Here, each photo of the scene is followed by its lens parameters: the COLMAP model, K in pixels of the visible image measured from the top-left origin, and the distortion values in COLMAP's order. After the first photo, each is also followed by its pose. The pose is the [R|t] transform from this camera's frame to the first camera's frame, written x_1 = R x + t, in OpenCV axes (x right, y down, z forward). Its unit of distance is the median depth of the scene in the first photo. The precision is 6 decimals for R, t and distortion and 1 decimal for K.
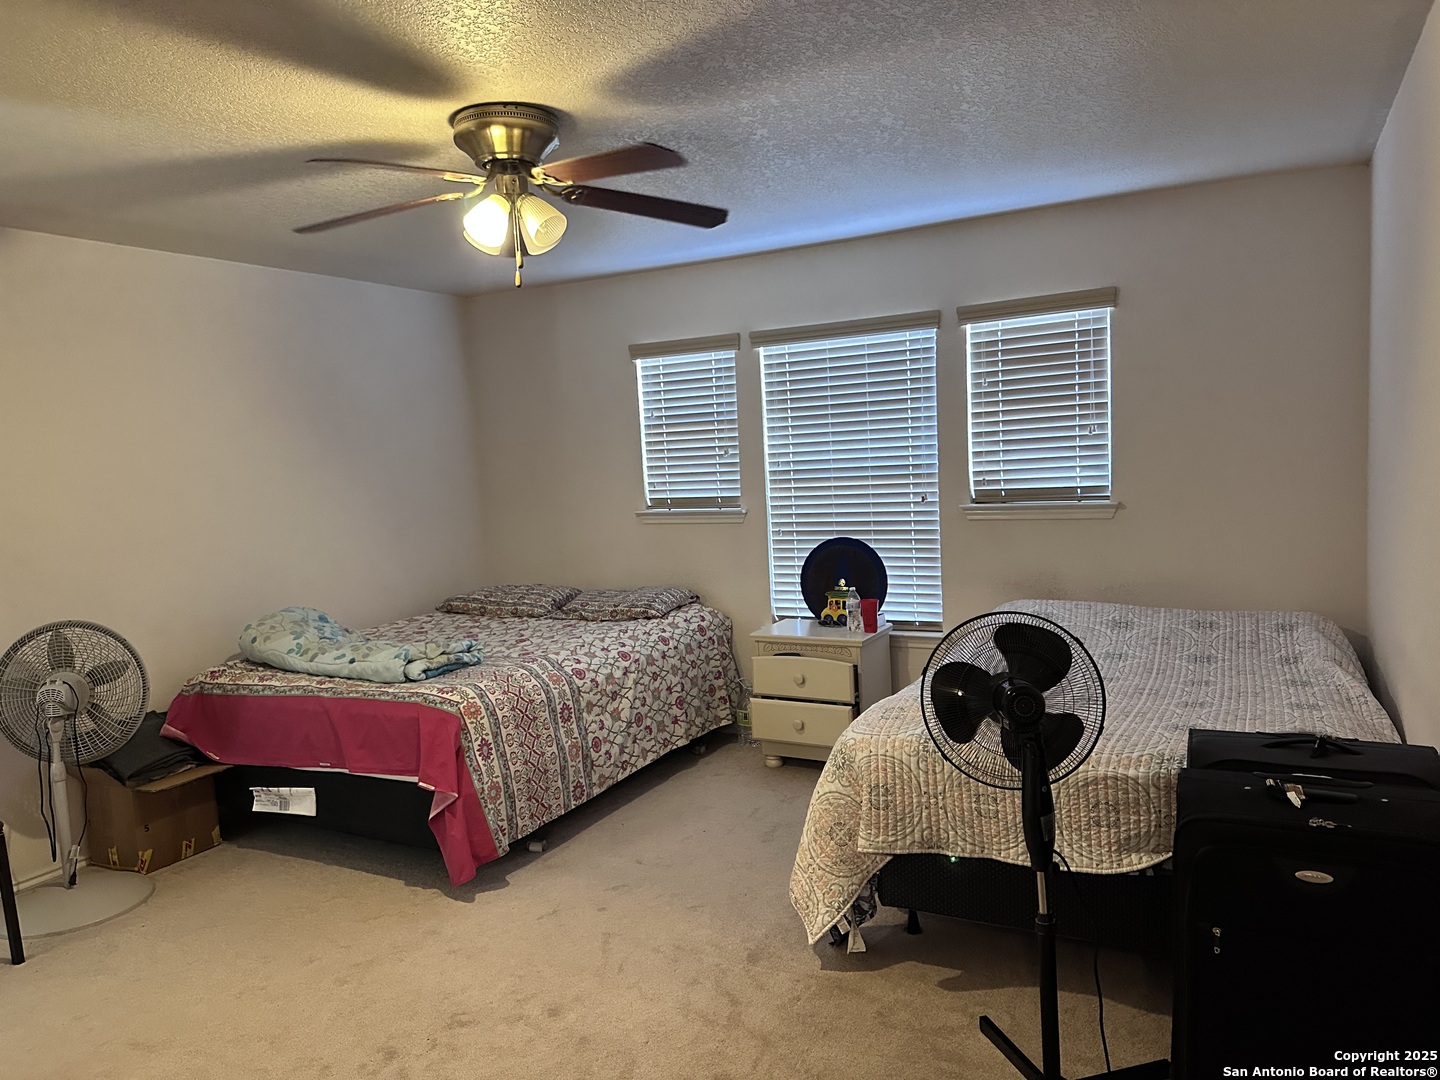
lens RADIAL K [[1015.6, 0, 722.5], [0, 1015.6, 545.0], [0, 0, 1]] dist [0.033503, -0.046343]
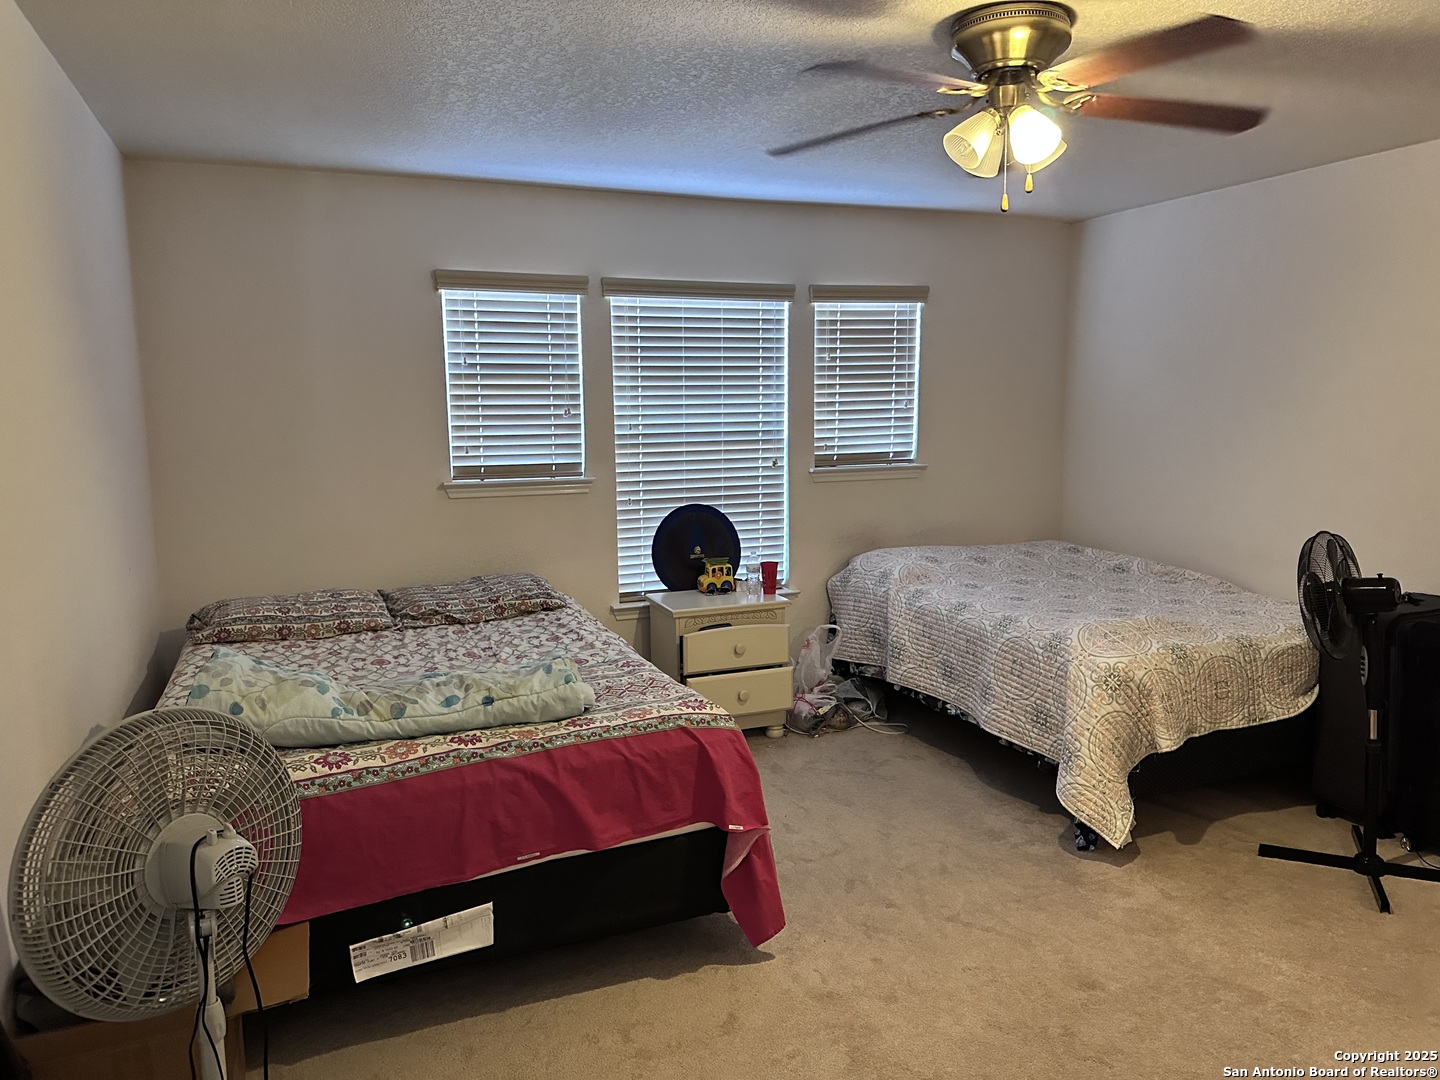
lens RADIAL K [[1015.6, 0, 721.3], [0, 1015.6, 531.8], [0, 0, 1]] dist [0.033503, -0.046343]
pose [[0.633041, -0.052932, 0.772307, -0.654245], [0.051078, 0.998342, 0.026556, -0.005792], [-0.772431, 0.022637, 0.634695, 0.385144]]
